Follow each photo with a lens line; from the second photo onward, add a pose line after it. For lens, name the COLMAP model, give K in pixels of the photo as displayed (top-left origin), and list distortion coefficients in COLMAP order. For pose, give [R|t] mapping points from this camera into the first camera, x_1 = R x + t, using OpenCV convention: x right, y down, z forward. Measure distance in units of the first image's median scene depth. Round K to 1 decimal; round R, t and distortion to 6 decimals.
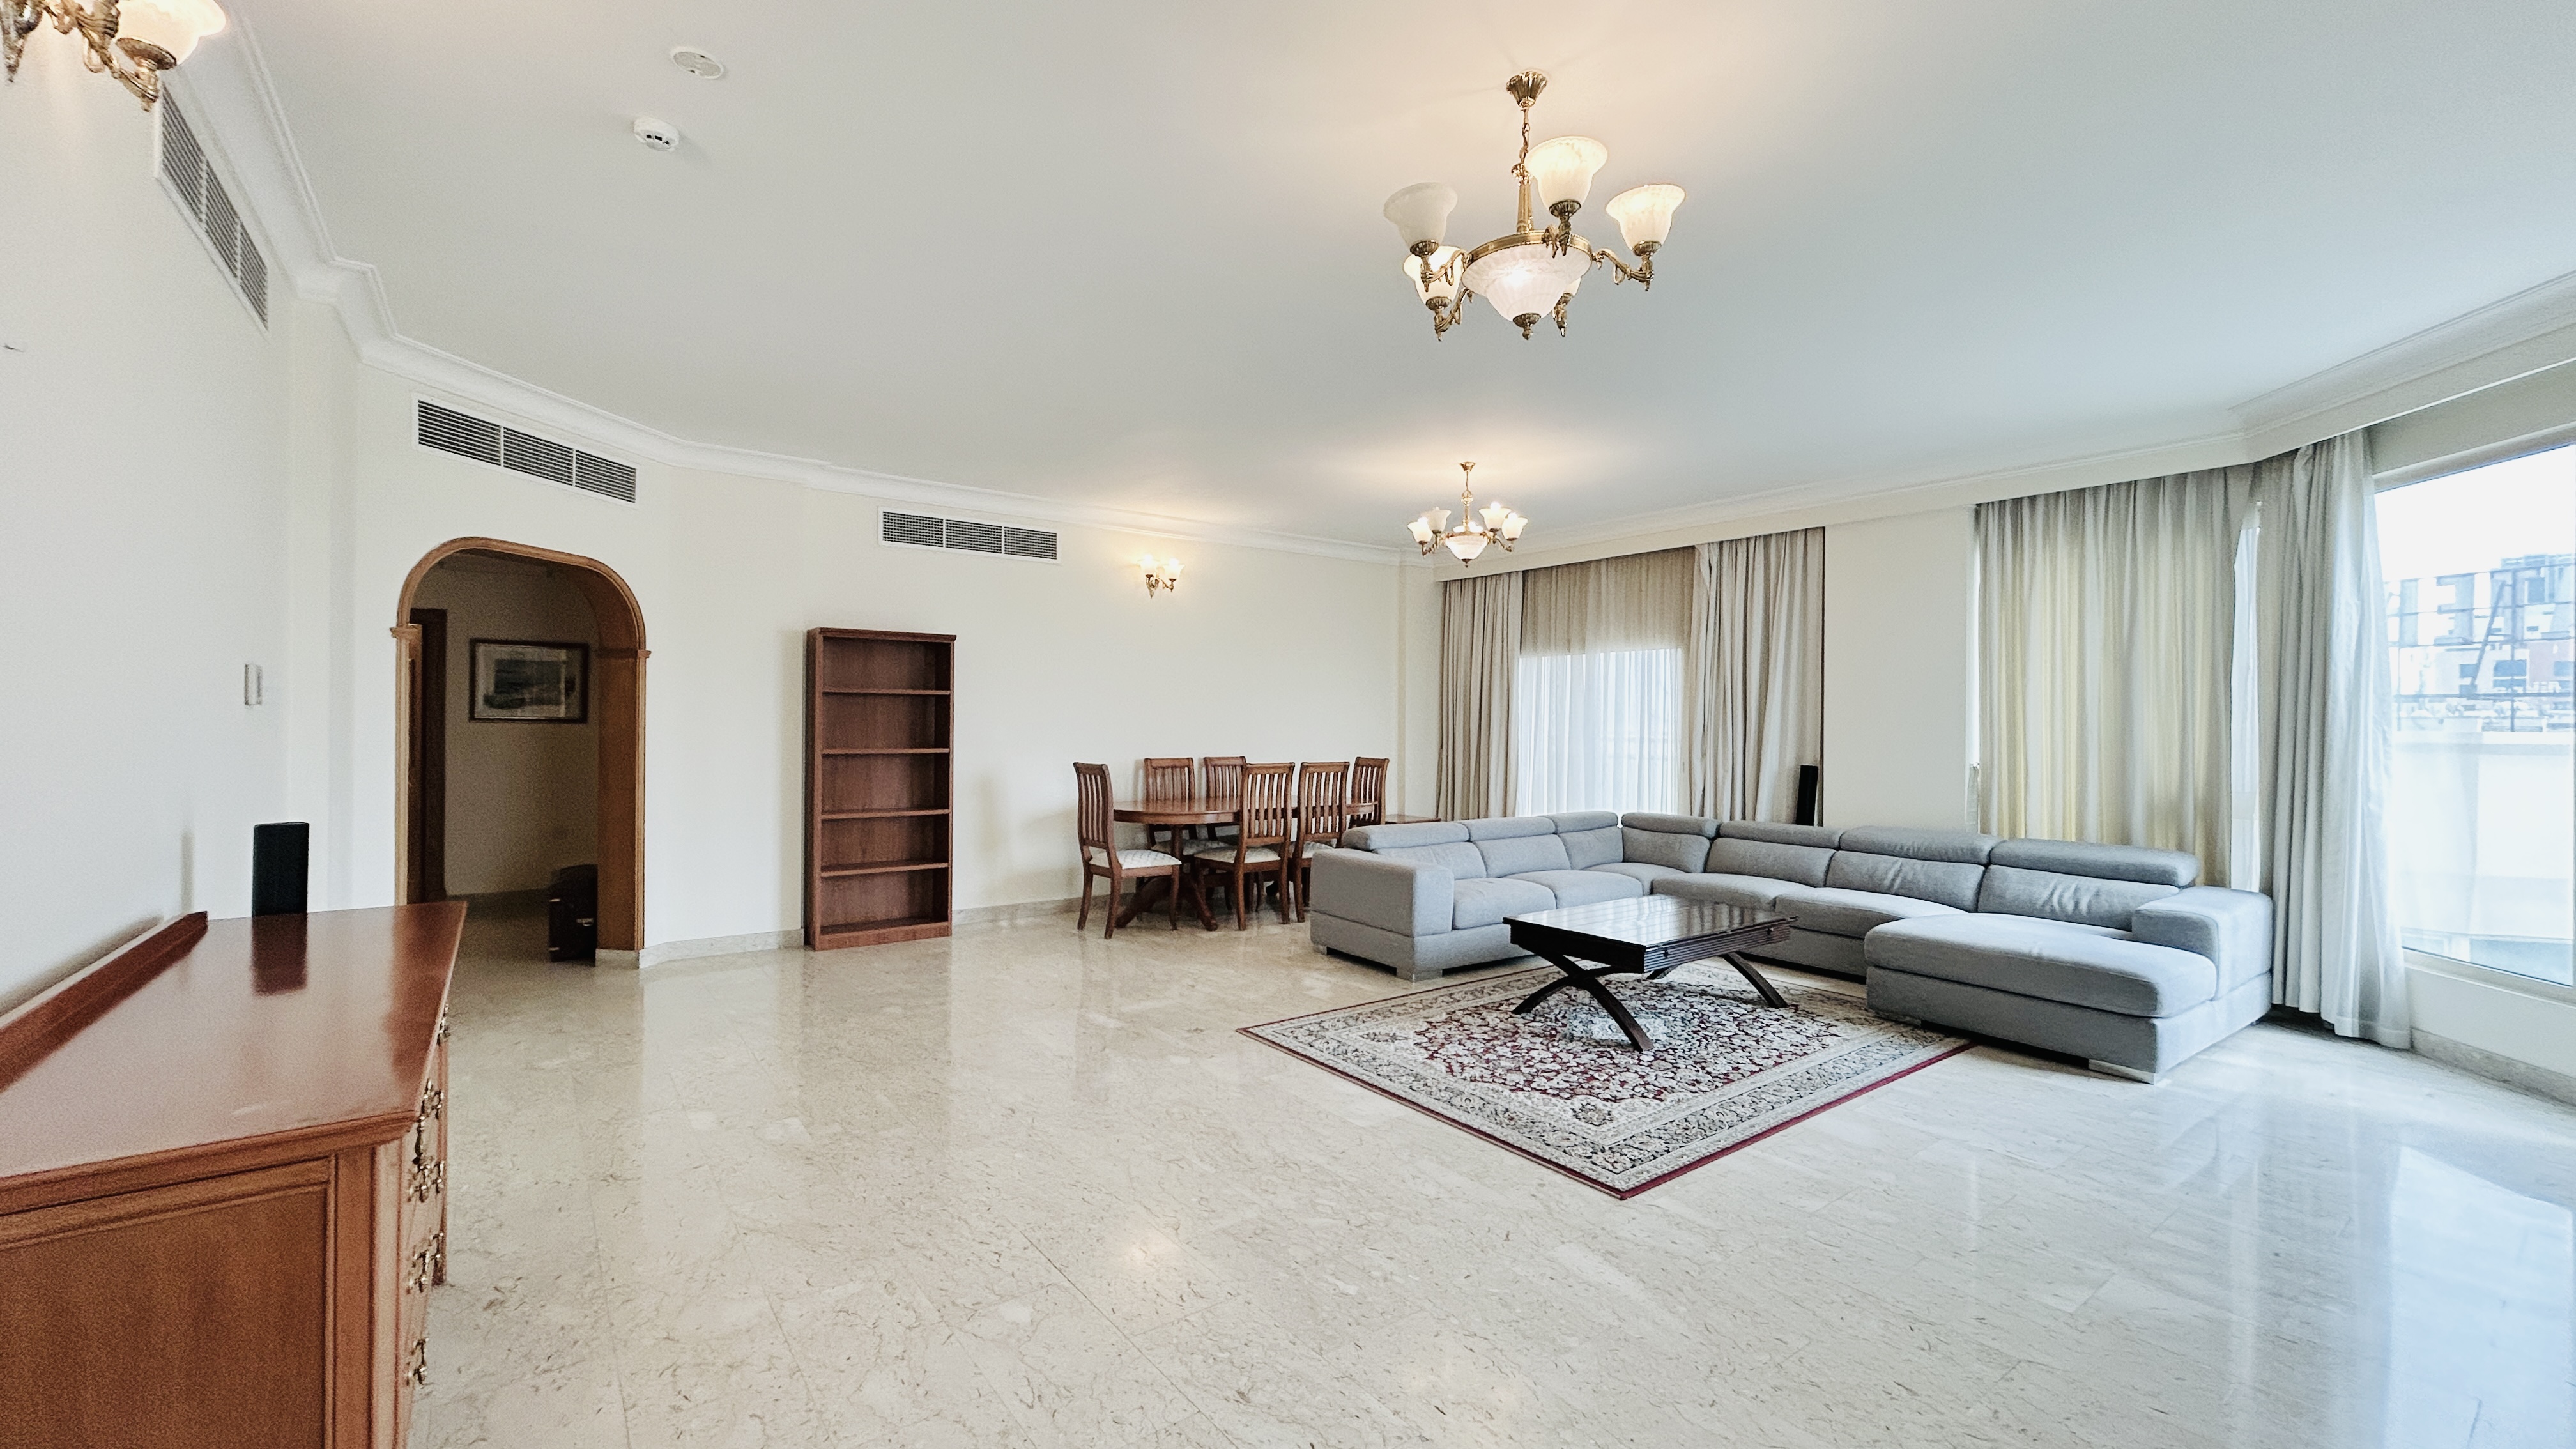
lens RADIAL K [[1035.7, 0, 1287.3], [0, 1035.7, 722.6], [0, 0, 1]] dist [0.002739, -0.000798]
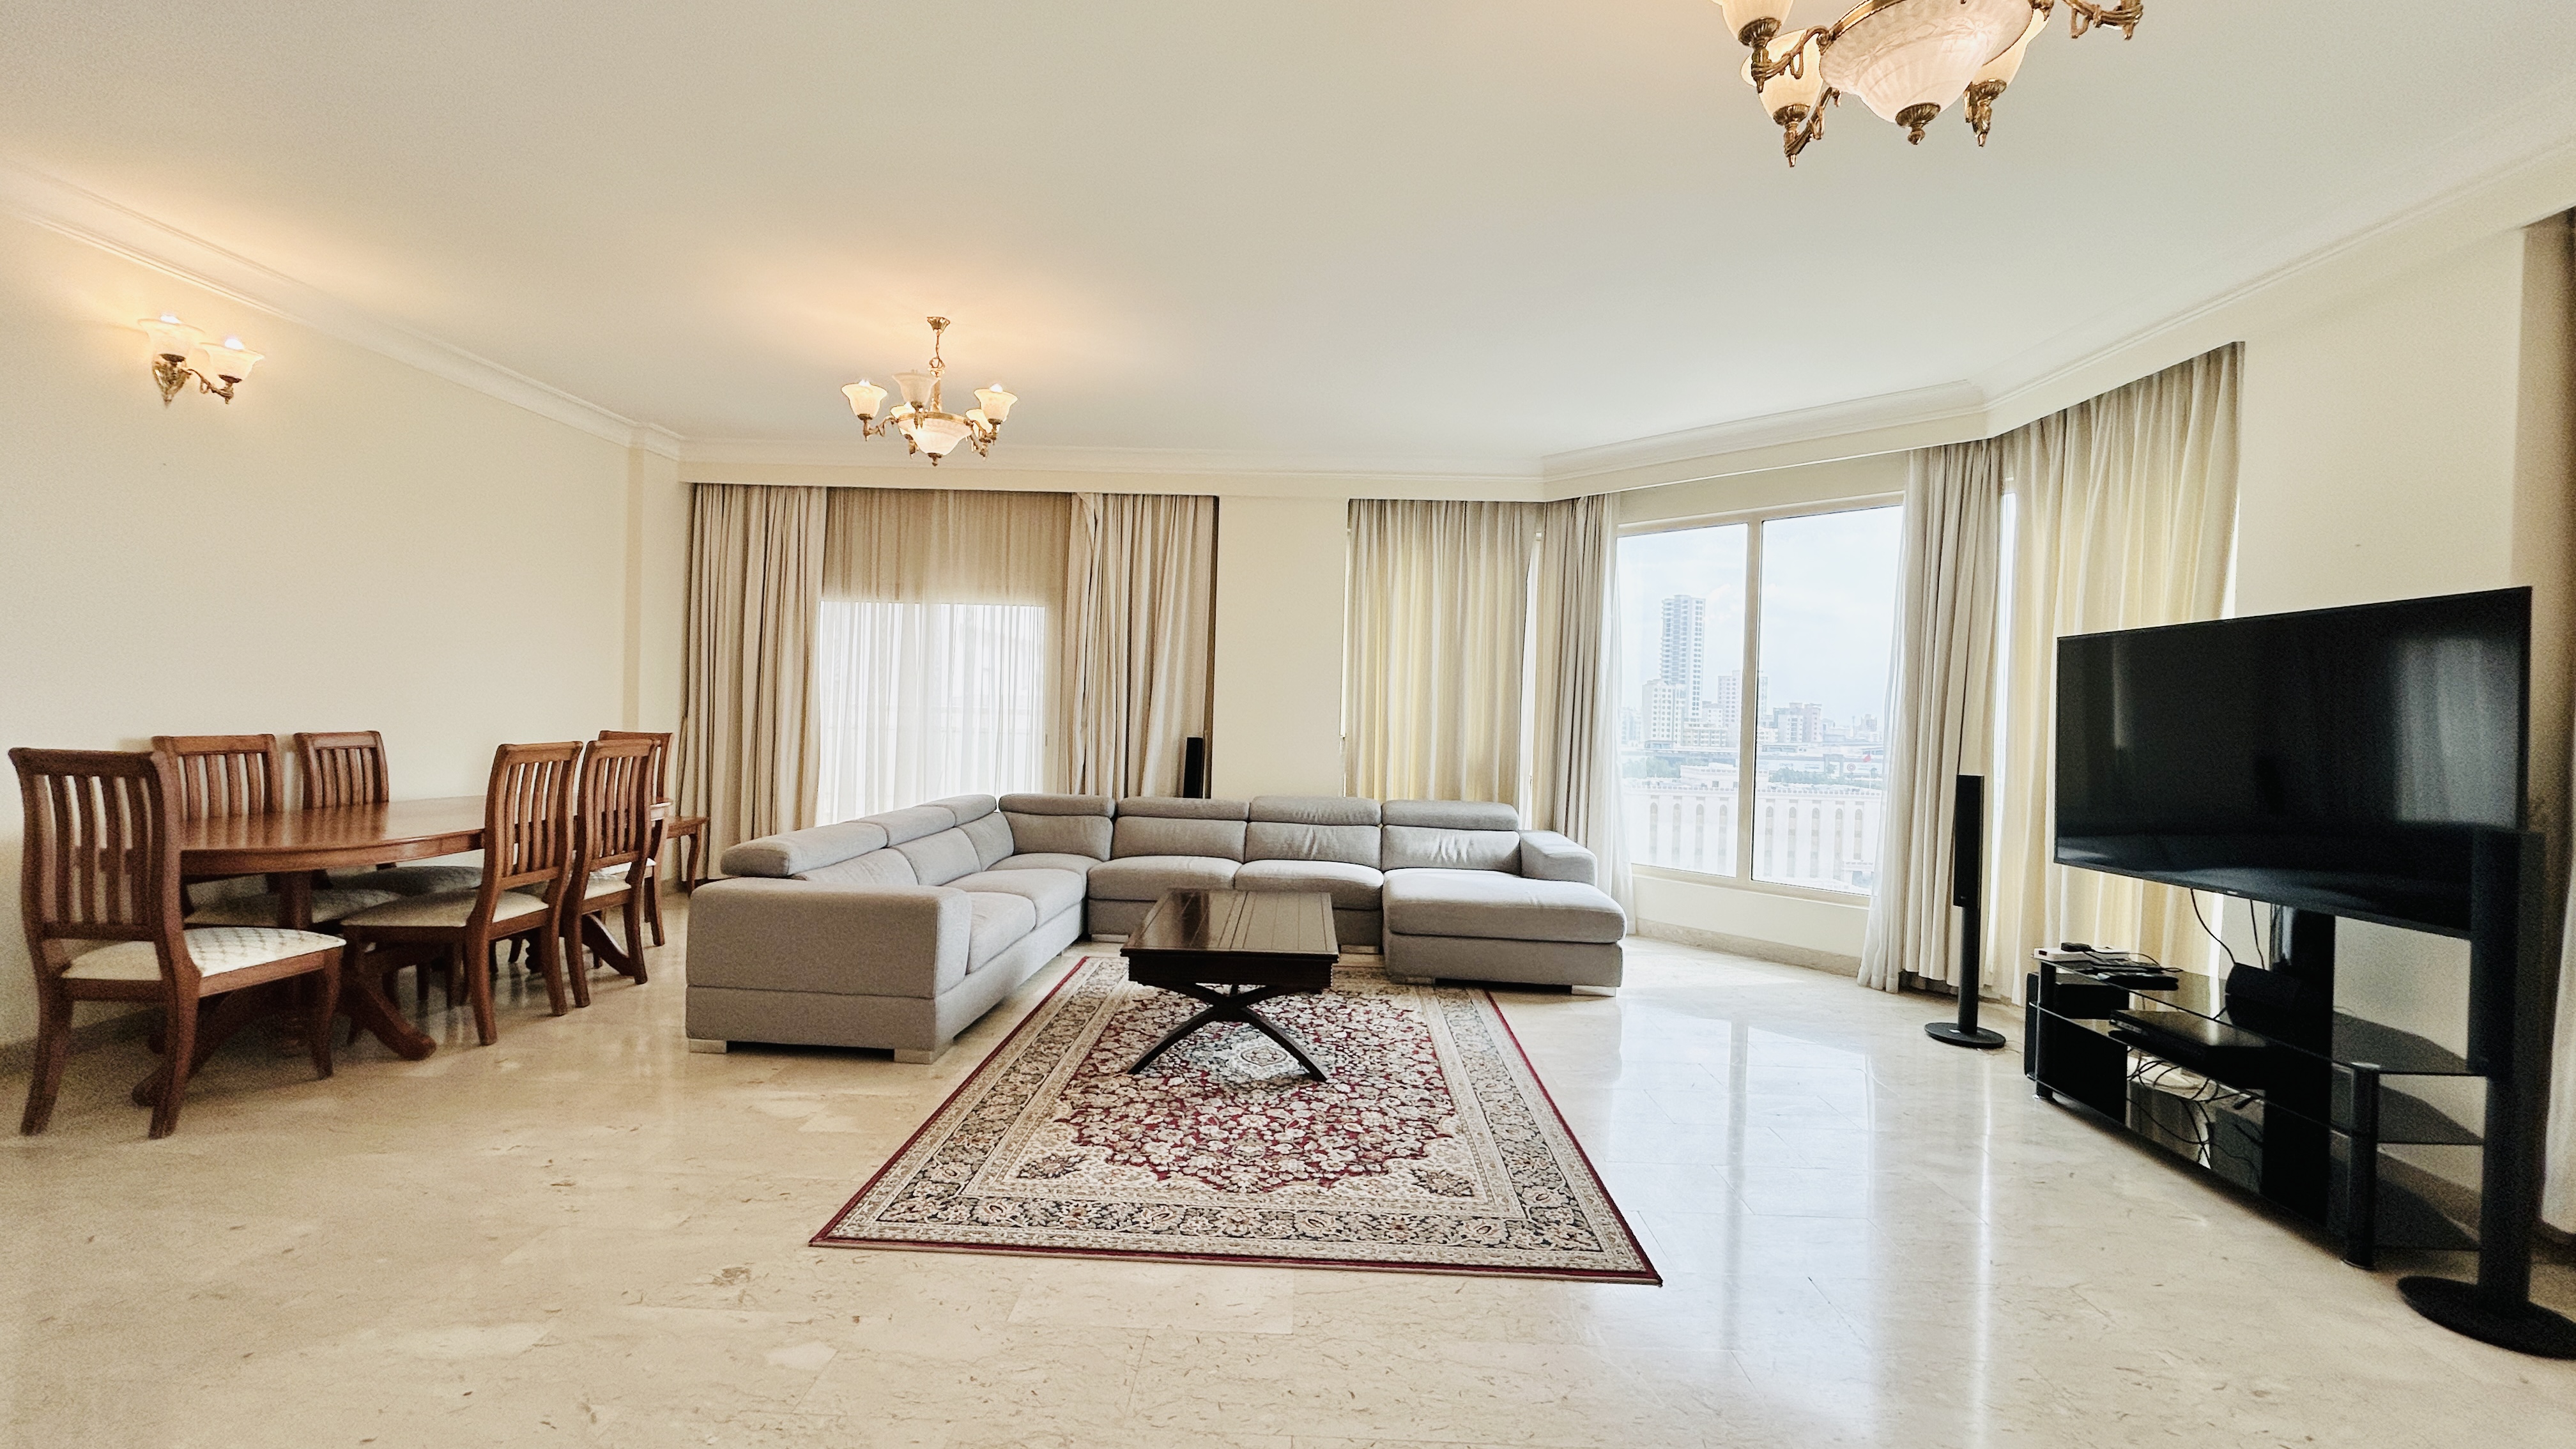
lens RADIAL K [[1035.7, 0, 1287.2], [0, 1035.7, 722.3], [0, 0, 1]] dist [0.002739, -0.000798]
pose [[0.620531, 0.000985, 0.784181, -0.252615], [-0.023357, 0.999579, 0.017226, 0.009609], [-0.783834, -0.029006, 0.620293, 0.384646]]
